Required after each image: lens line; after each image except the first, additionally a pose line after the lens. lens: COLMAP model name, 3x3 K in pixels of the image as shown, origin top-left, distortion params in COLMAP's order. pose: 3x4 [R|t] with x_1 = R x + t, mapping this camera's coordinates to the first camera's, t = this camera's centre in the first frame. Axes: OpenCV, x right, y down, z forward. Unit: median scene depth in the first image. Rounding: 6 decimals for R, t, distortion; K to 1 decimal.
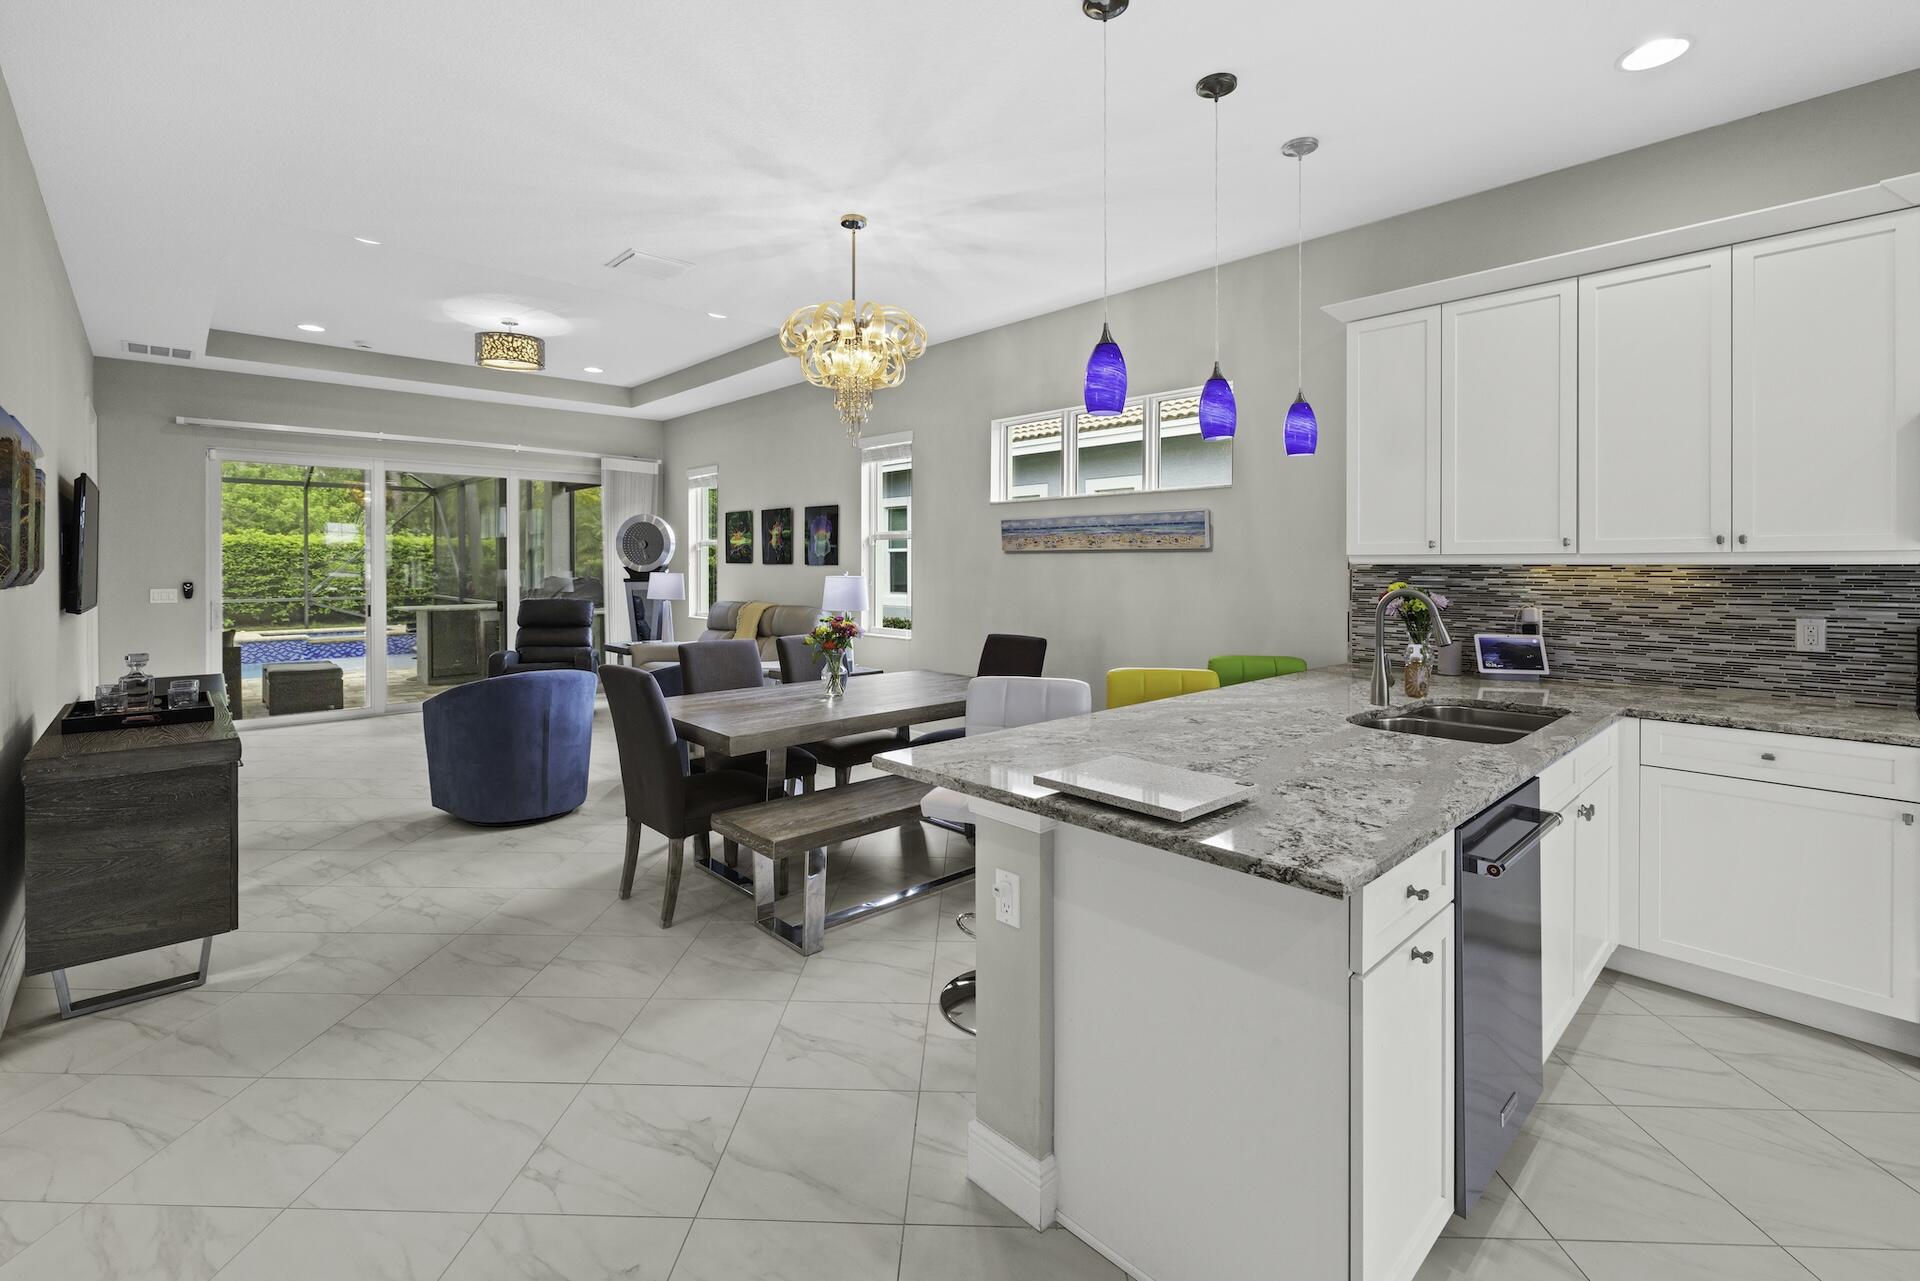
lens RADIAL K [[841.3, 0, 954.8], [0, 841.3, 573.0], [0, 0, 1]] dist [-0.000355, -0.000421]
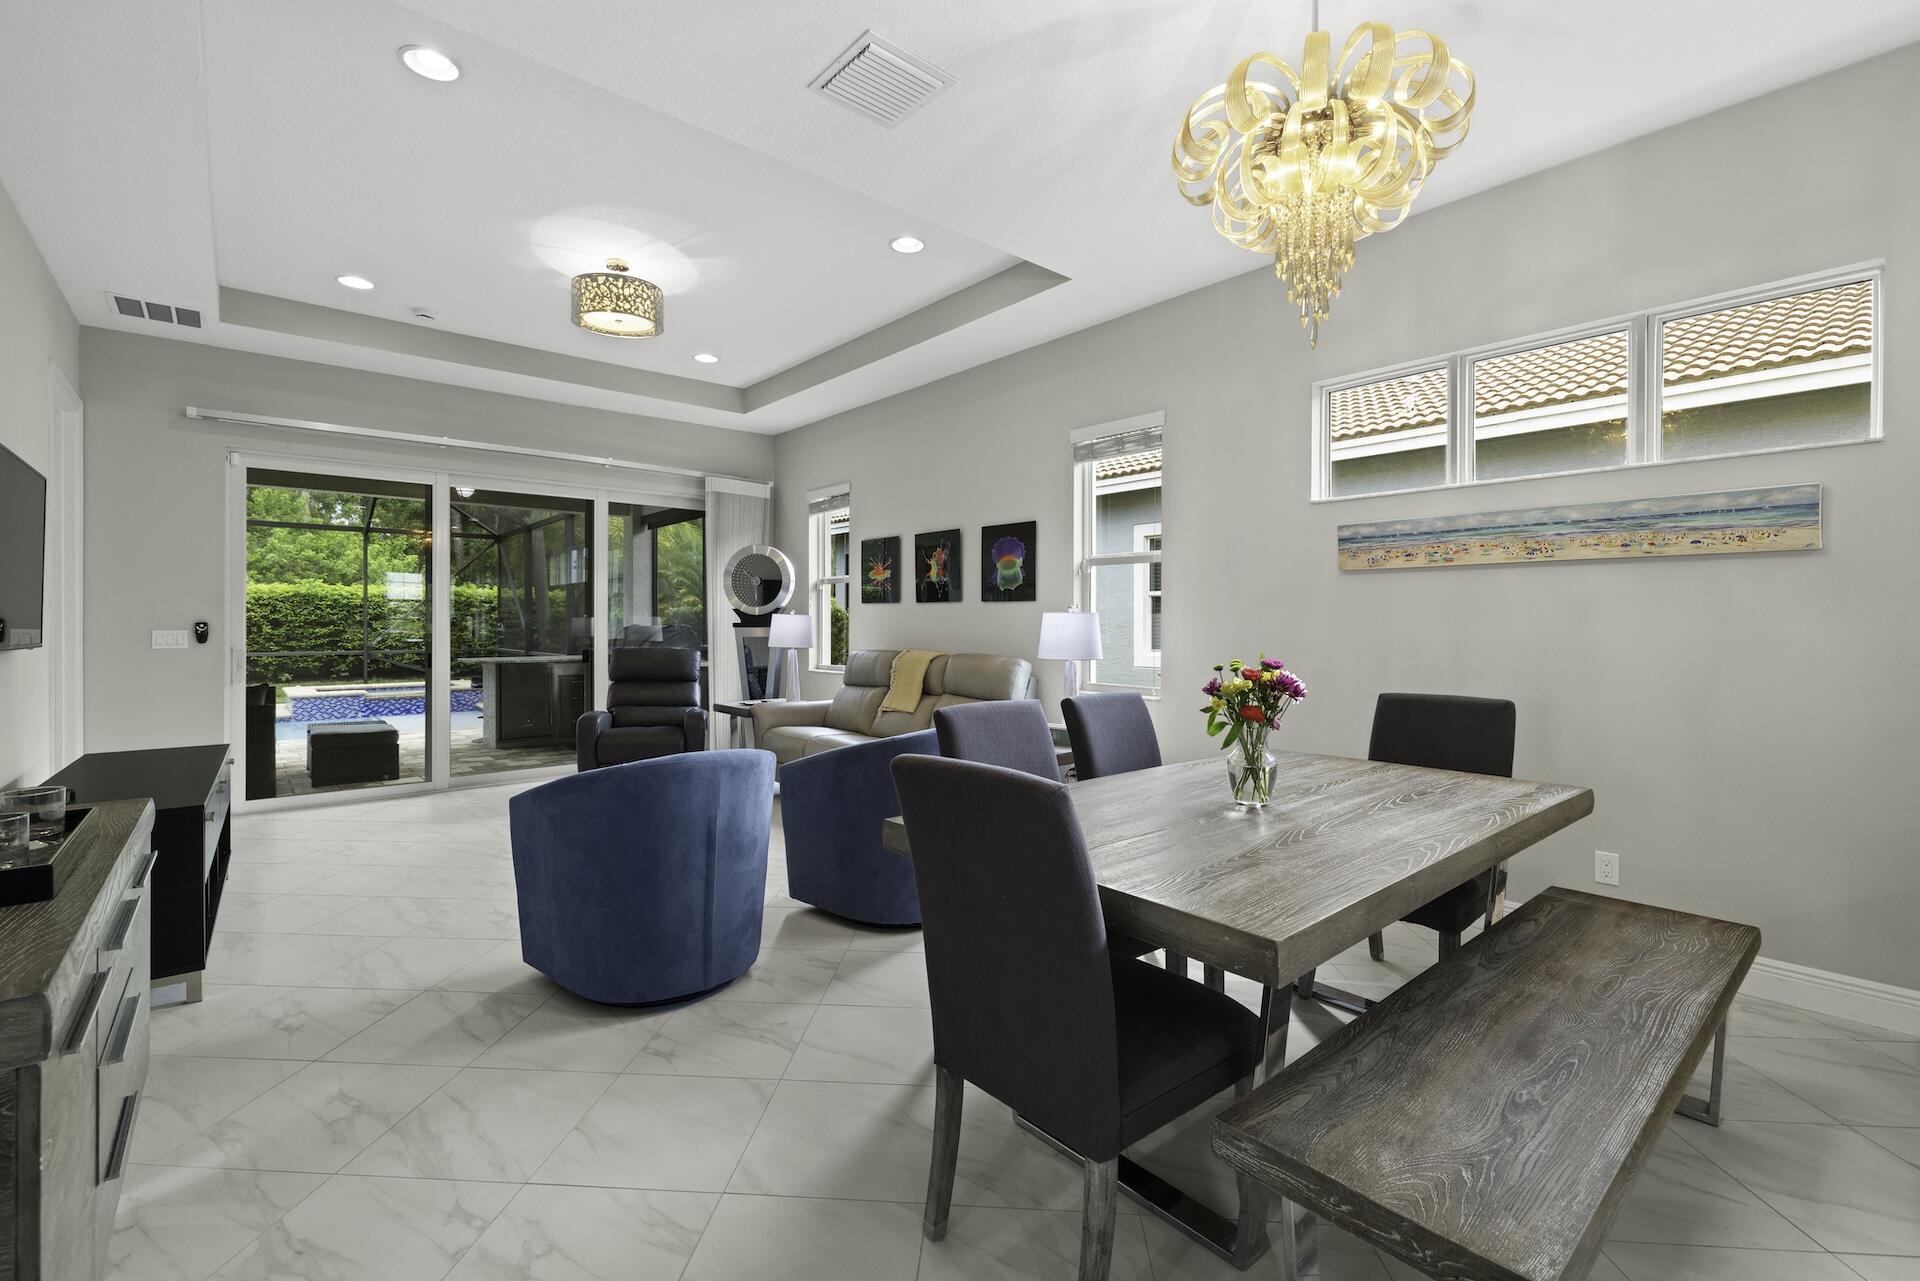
lens RADIAL K [[841.3, 0, 972.3], [0, 841.3, 628.5], [0, 0, 1]] dist [-0.000355, -0.000421]
pose [[0.999315, 0.001547, -0.036980, -0.154737], [-0.001670, 0.999993, -0.003295, 0.016714], [0.036975, 0.003355, 0.999311, 0.225226]]
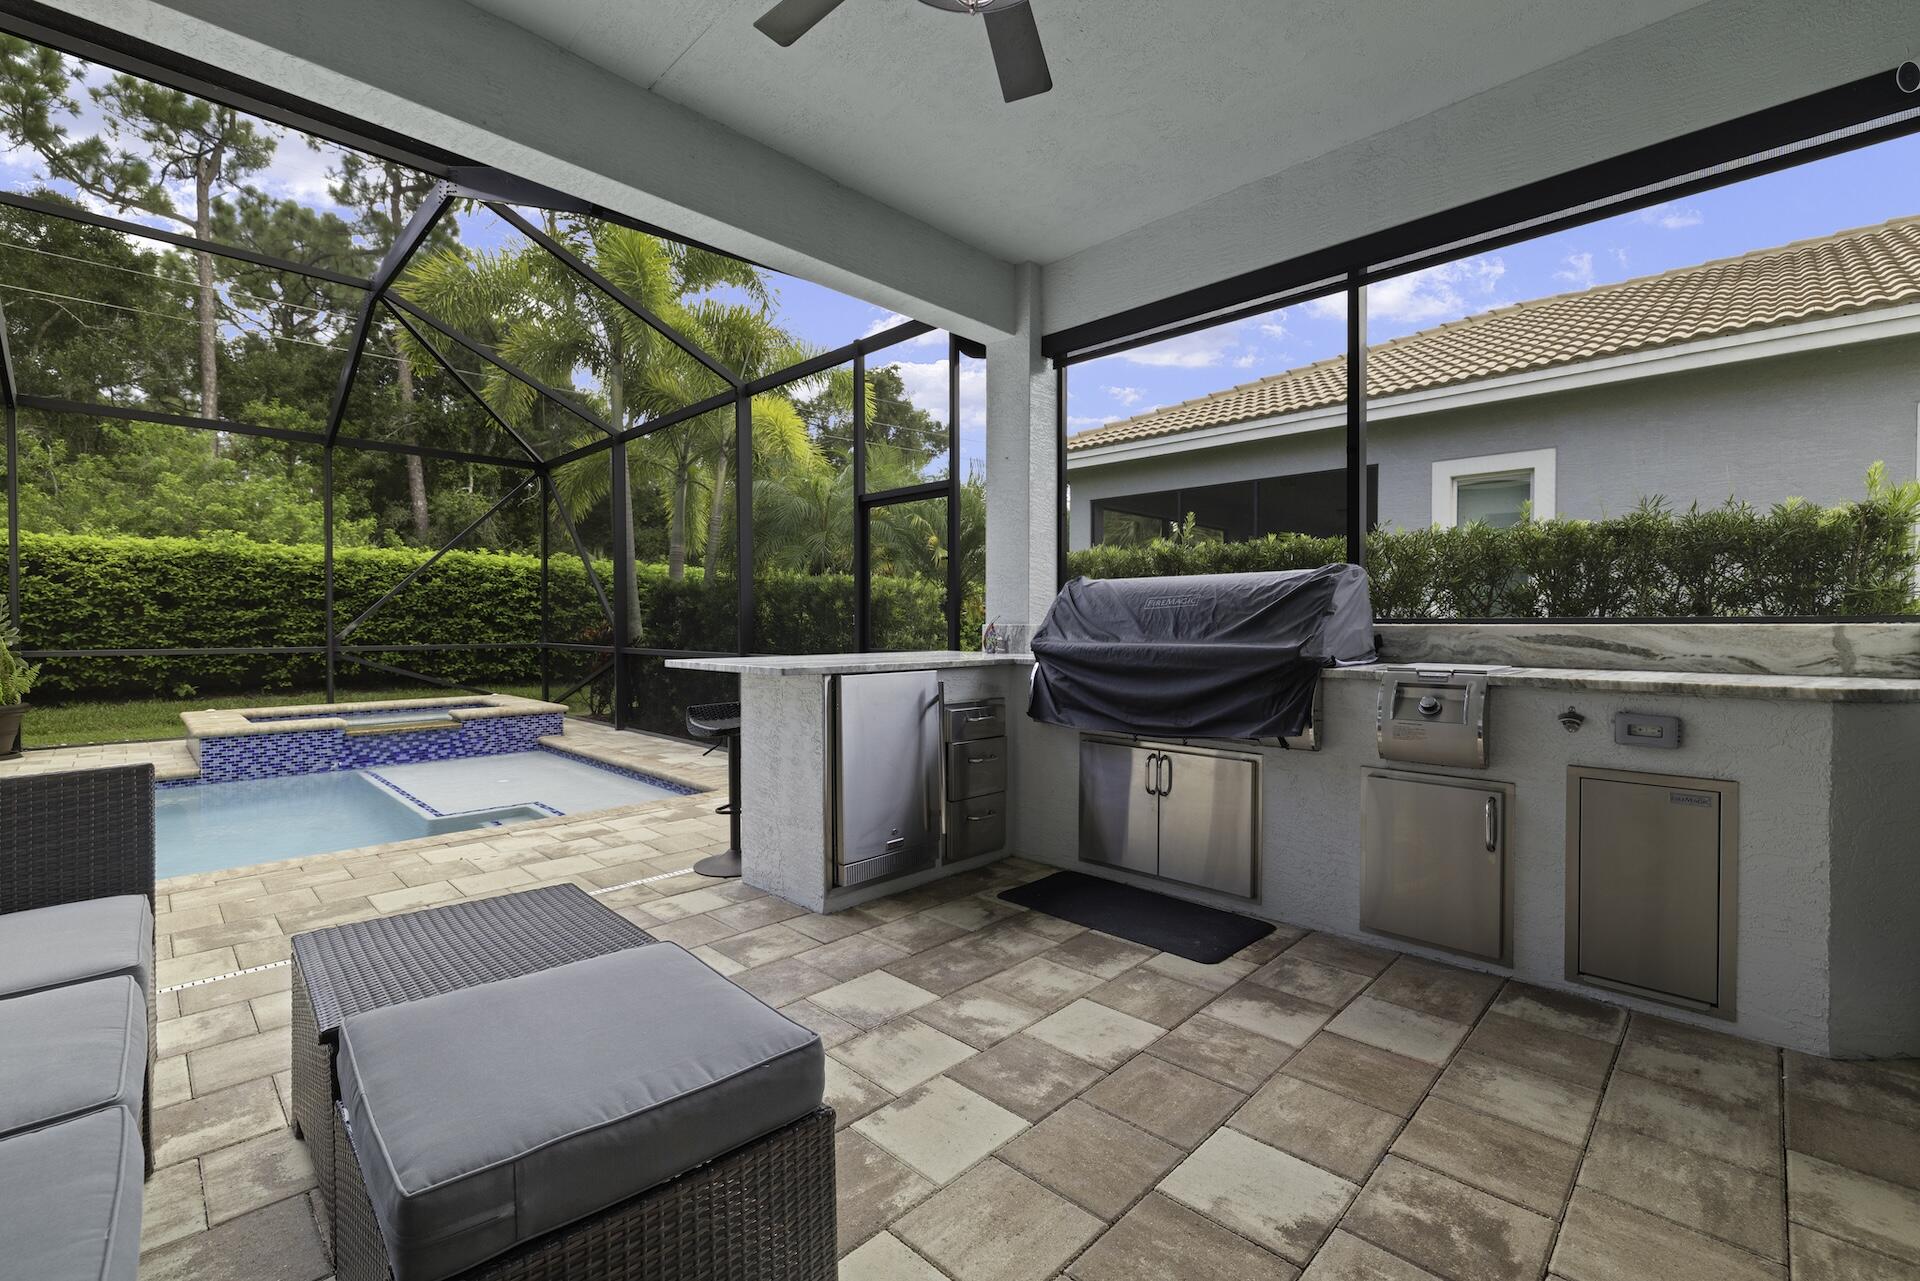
lens RADIAL K [[841.3, 0, 973.4], [0, 841.3, 637.8], [0, 0, 1]] dist [-0.000355, -0.000421]
pose [[0.999488, 0.001768, 0.031950, -0.968612], [-0.001993, 0.999973, 0.007007, 0.050836], [-0.031937, -0.007067, 0.999465, 1.149376]]
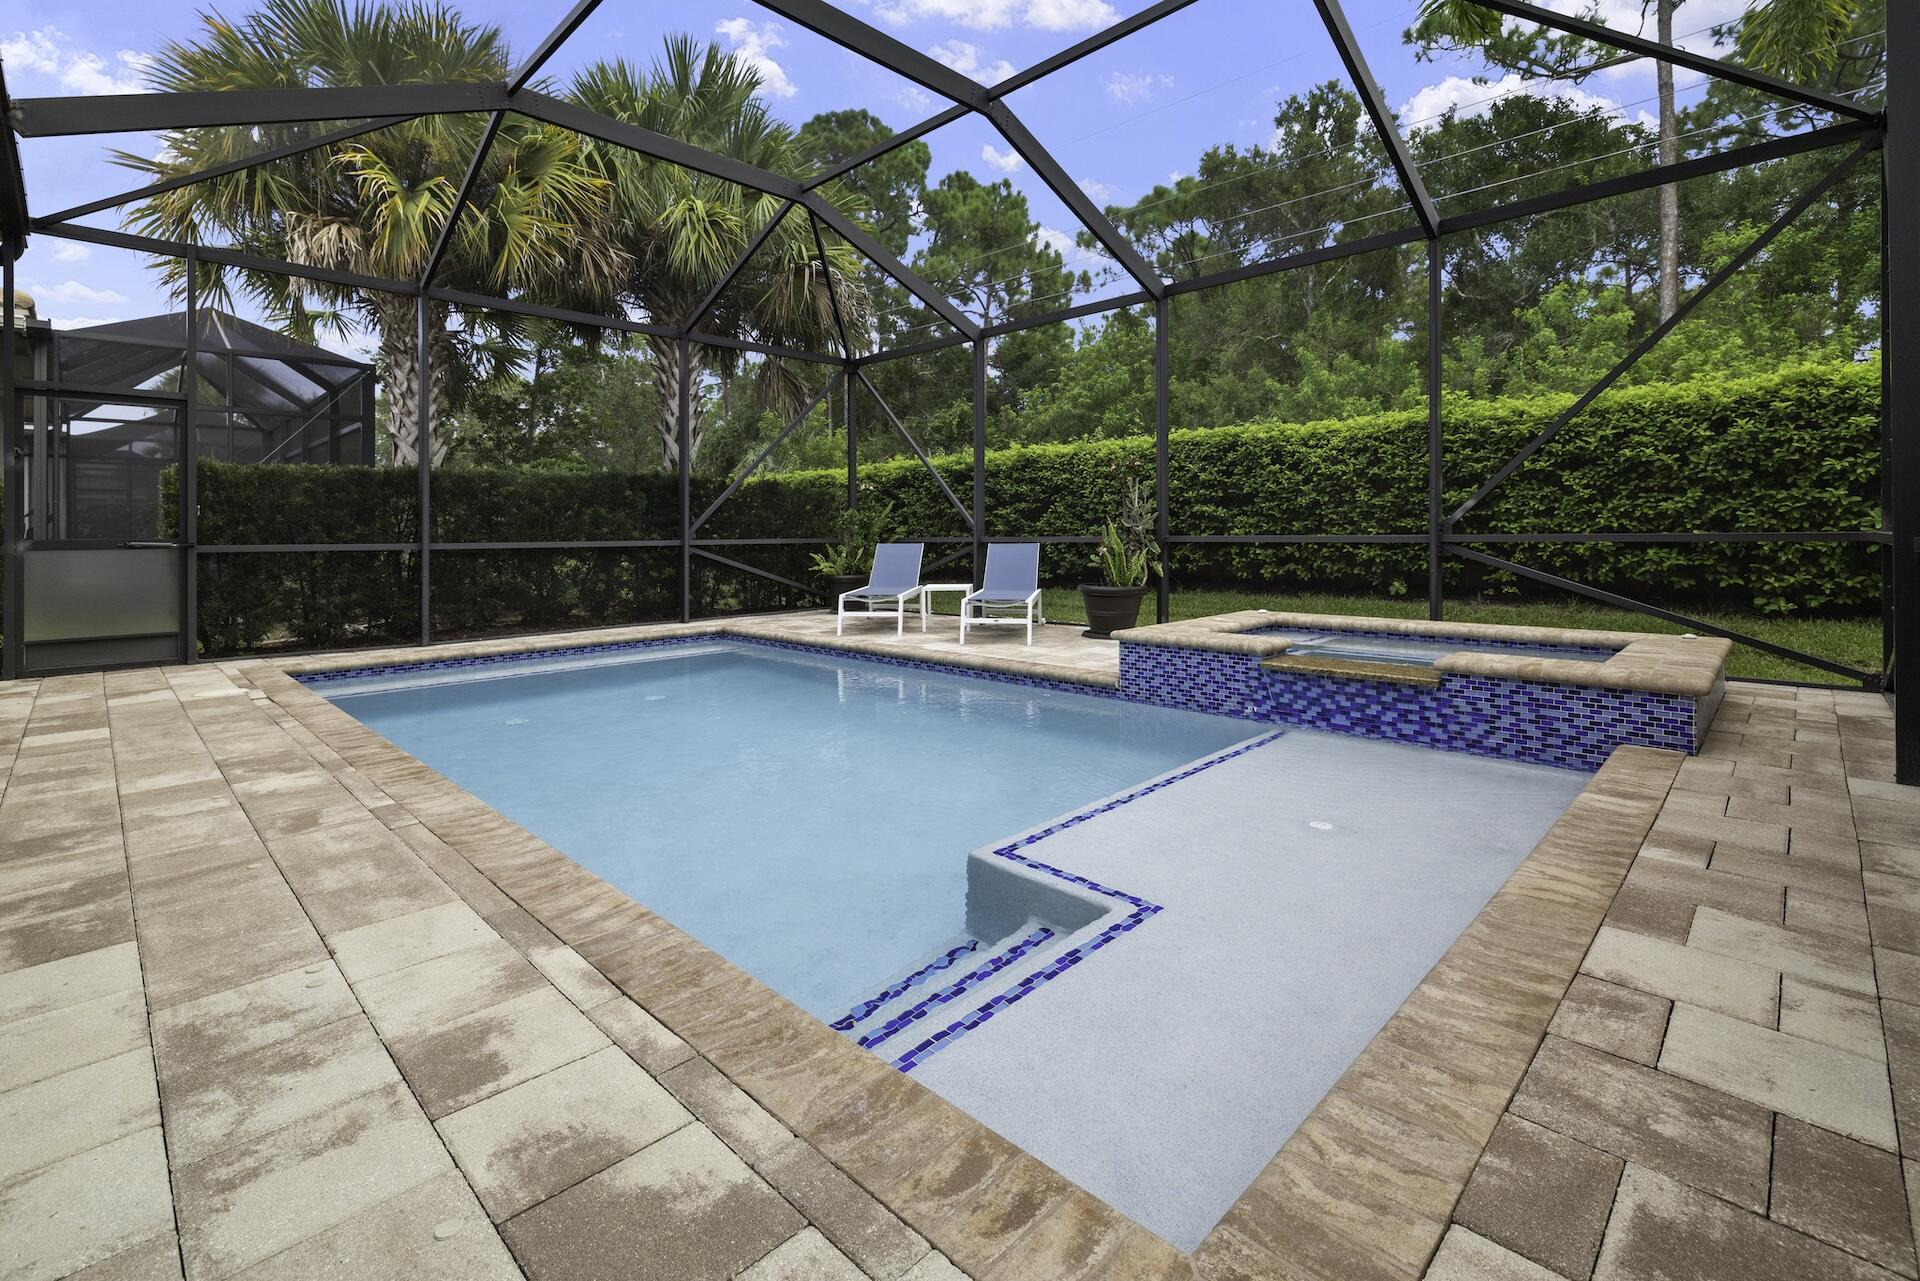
lens RADIAL K [[860.8, 0, 903.5], [0, 860.8, 531.5], [0, 0, 1]] dist [0.002688, 0.000317]
pose [[0.011288, -0.001524, -0.999935, -1.040641], [-0.002149, 0.999996, -0.001548, 0.078036], [0.999934, 0.002166, 0.011285, 2.007164]]
